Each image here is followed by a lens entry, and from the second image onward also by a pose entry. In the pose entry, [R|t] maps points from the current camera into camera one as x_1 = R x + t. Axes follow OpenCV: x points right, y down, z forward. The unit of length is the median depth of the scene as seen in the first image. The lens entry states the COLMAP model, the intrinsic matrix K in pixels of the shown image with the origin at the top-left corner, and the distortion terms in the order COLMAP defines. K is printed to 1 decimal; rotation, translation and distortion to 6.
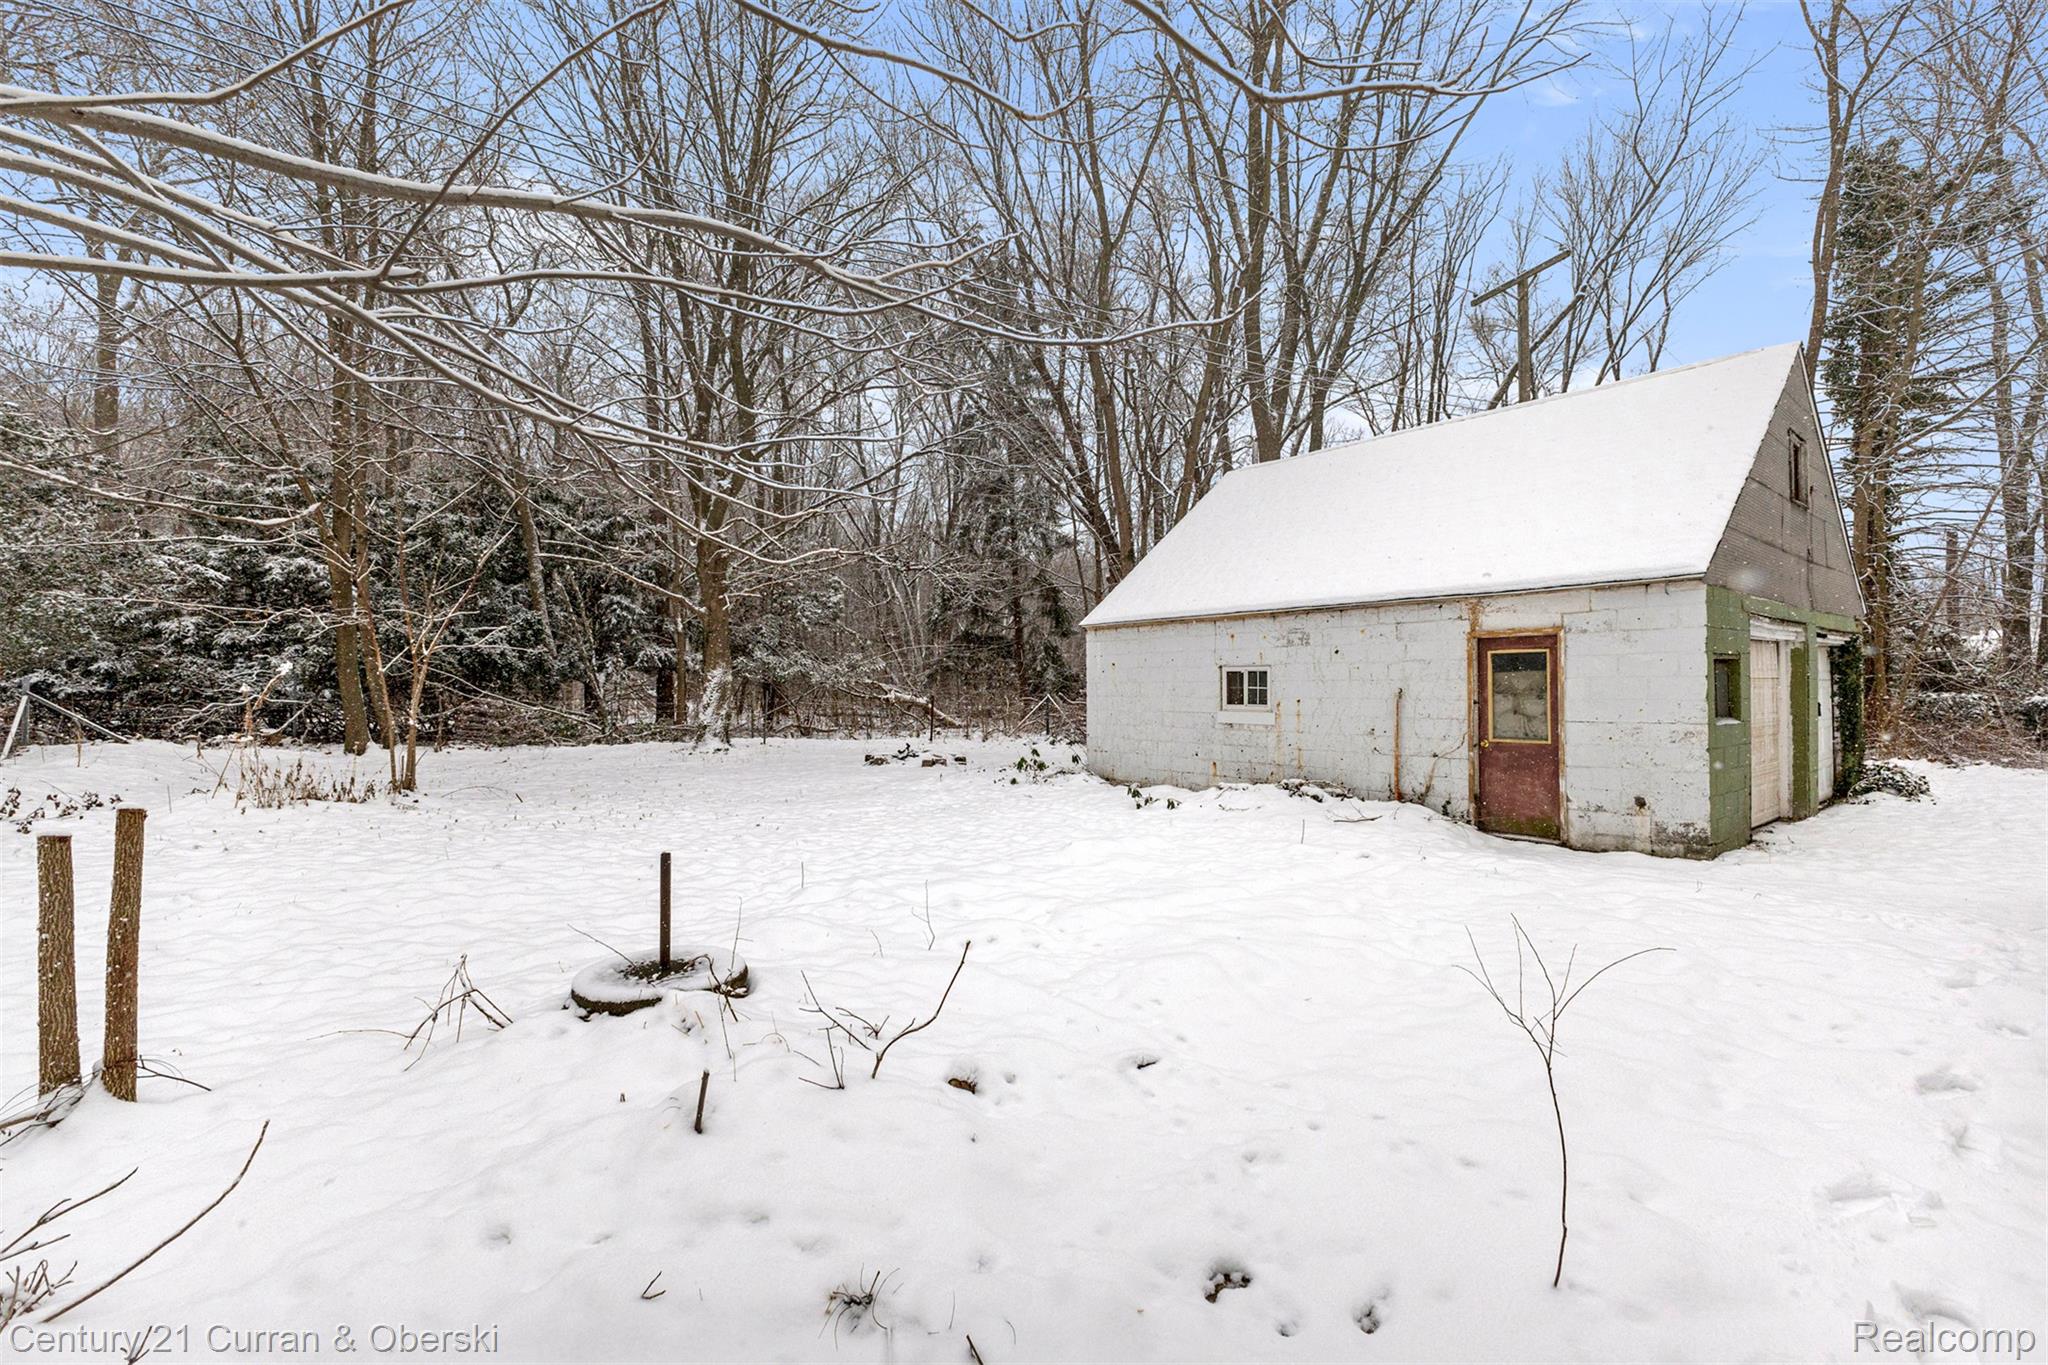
lens RADIAL K [[888.6, 0, 1021.2], [0, 888.6, 675.6], [0, 0, 1]] dist [0.020962, -0.000027]
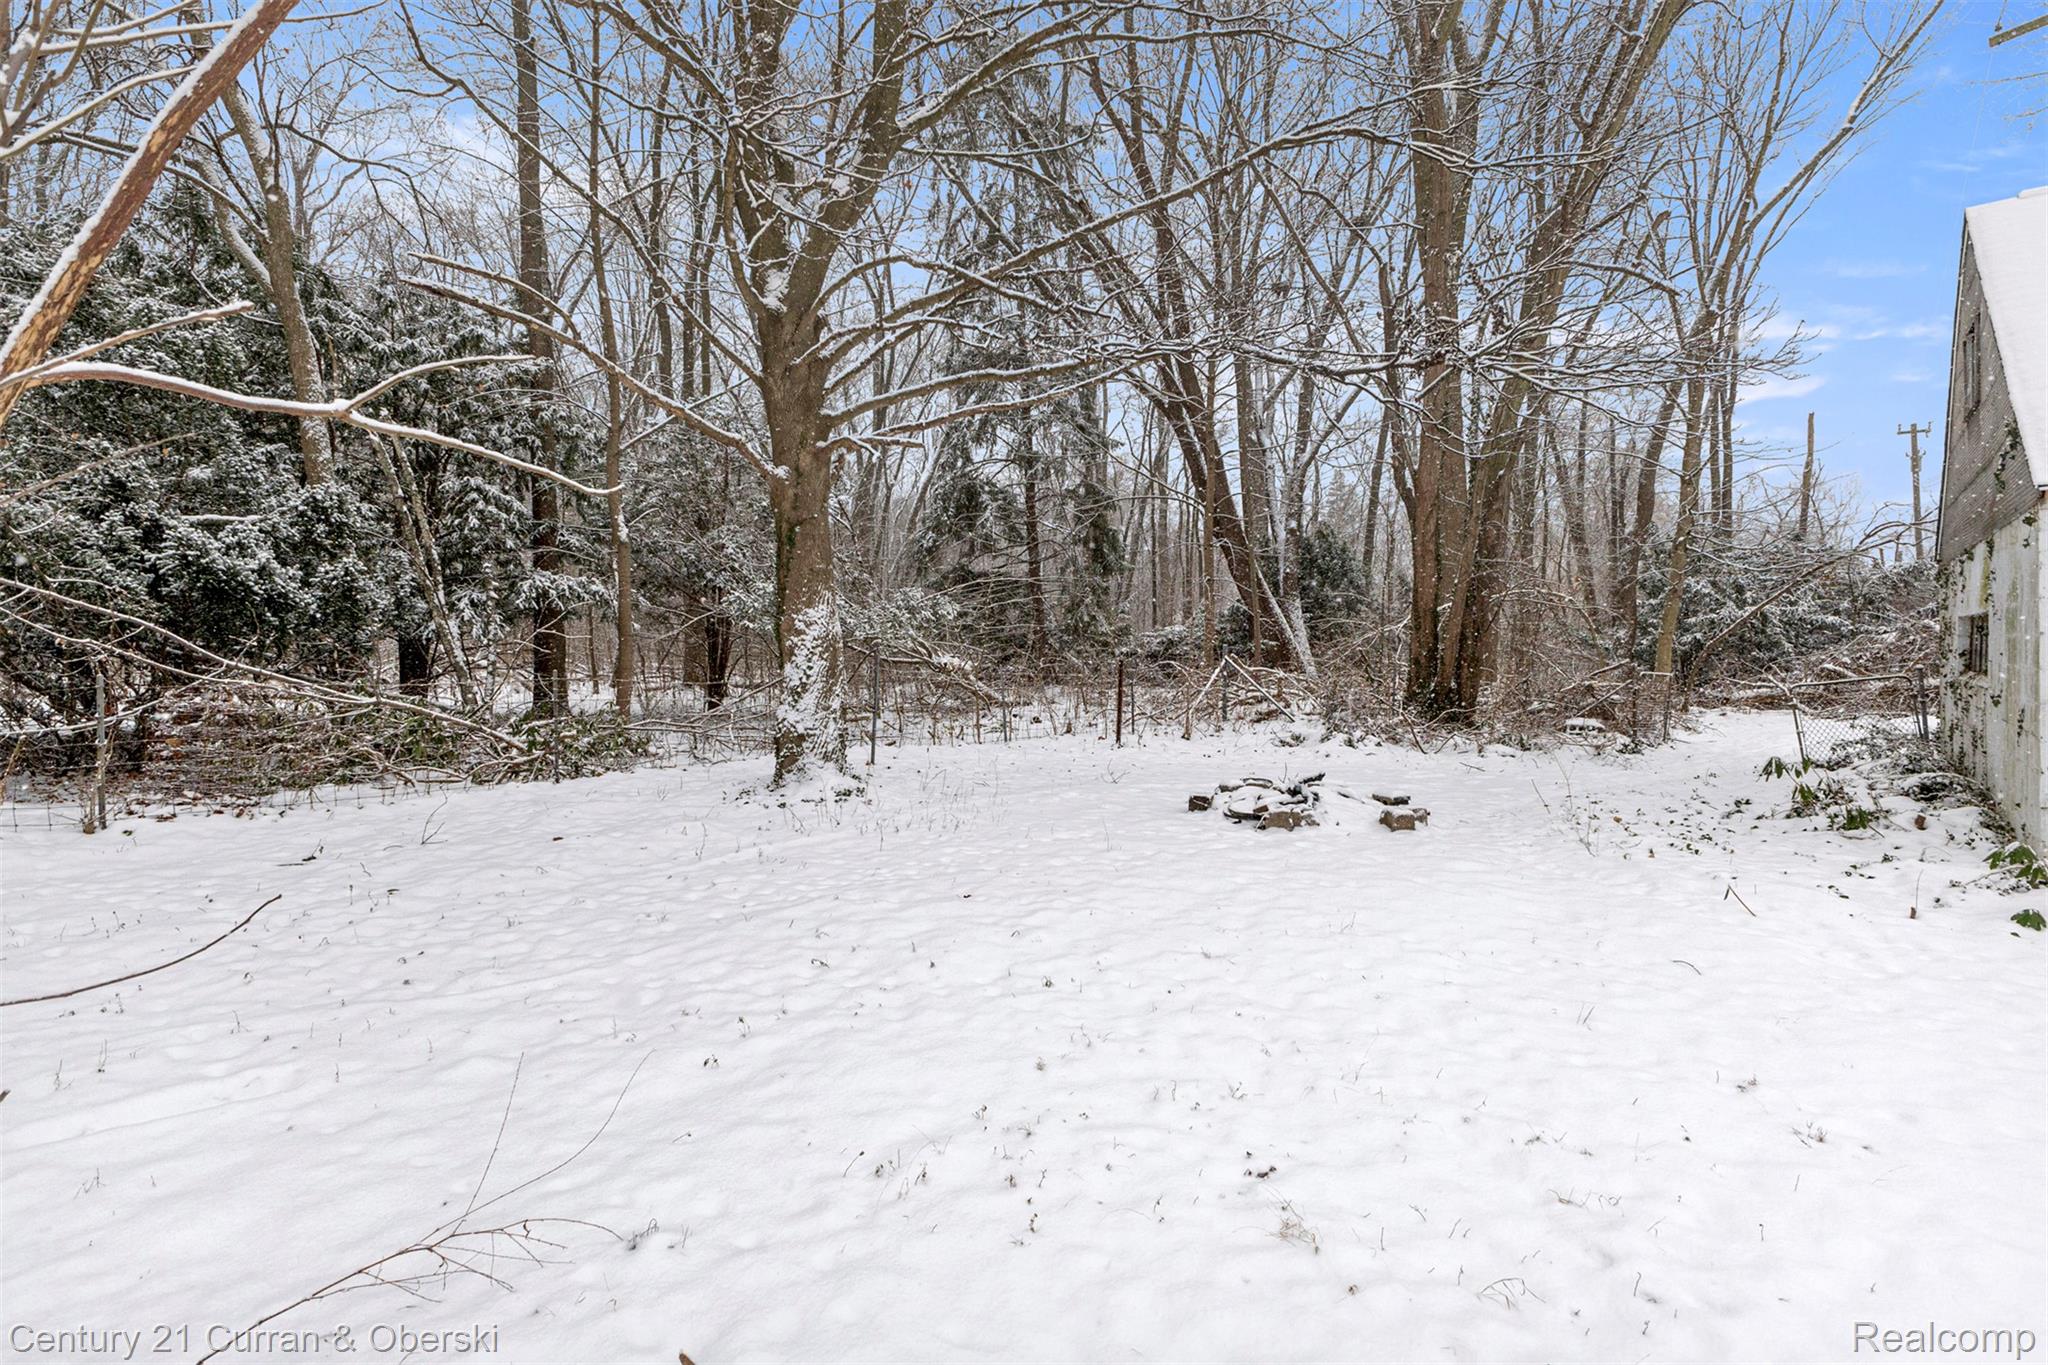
lens RADIAL K [[948.3, 0, 1026.4], [0, 948.3, 641.1], [0, 0, 1]] dist [-0.001448, -0.000025]
pose [[0.980428, -0.002903, 0.196854, -0.311479], [0.000490, 0.999924, 0.012306, 0.004063], [-0.196875, -0.011969, 0.980355, 0.482437]]
